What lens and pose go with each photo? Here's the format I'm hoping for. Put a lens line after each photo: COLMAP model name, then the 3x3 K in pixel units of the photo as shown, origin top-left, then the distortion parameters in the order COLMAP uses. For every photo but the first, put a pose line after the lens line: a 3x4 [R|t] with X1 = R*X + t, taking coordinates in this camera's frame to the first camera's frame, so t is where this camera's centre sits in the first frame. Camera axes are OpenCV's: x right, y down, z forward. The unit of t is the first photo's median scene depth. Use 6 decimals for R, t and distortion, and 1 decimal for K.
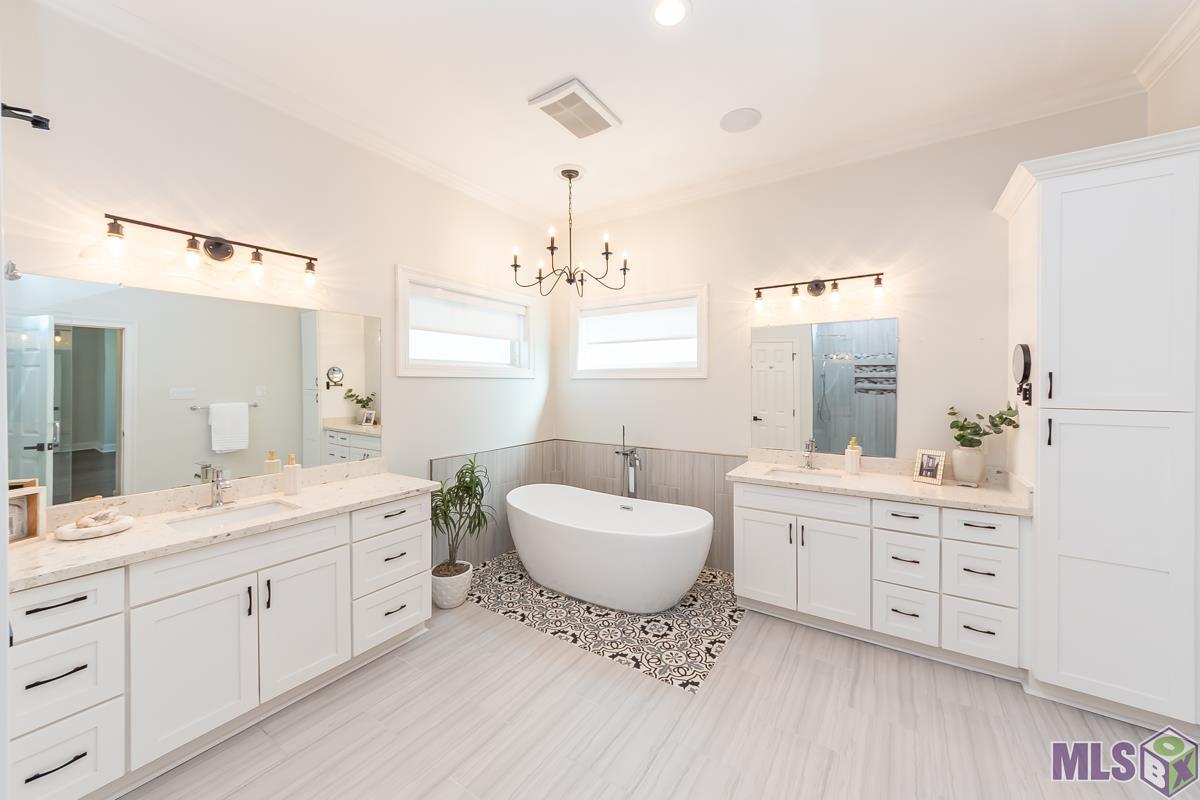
lens RADIAL K [[436.2, 0, 611.7], [0, 436.2, 383.9], [0, 0, 1]] dist [-0.003441, -0.000075]
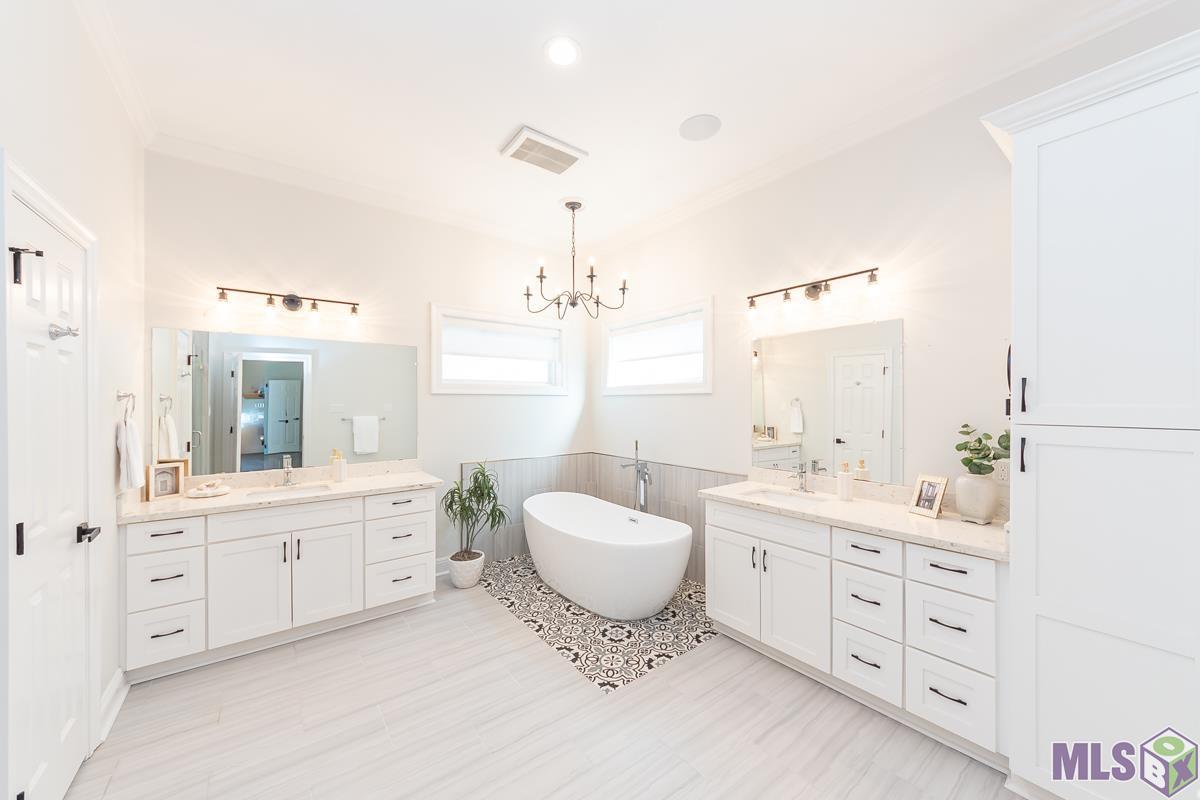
lens RADIAL K [[436.2, 0, 606.5], [0, 436.2, 402.8], [0, 0, 1]] dist [-0.003441, -0.000075]
pose [[0.942268, -0.001988, -0.334853, 0.428530], [0.000755, 0.999992, -0.003813, 0.015497], [0.334858, 0.003340, 0.942263, 0.012101]]
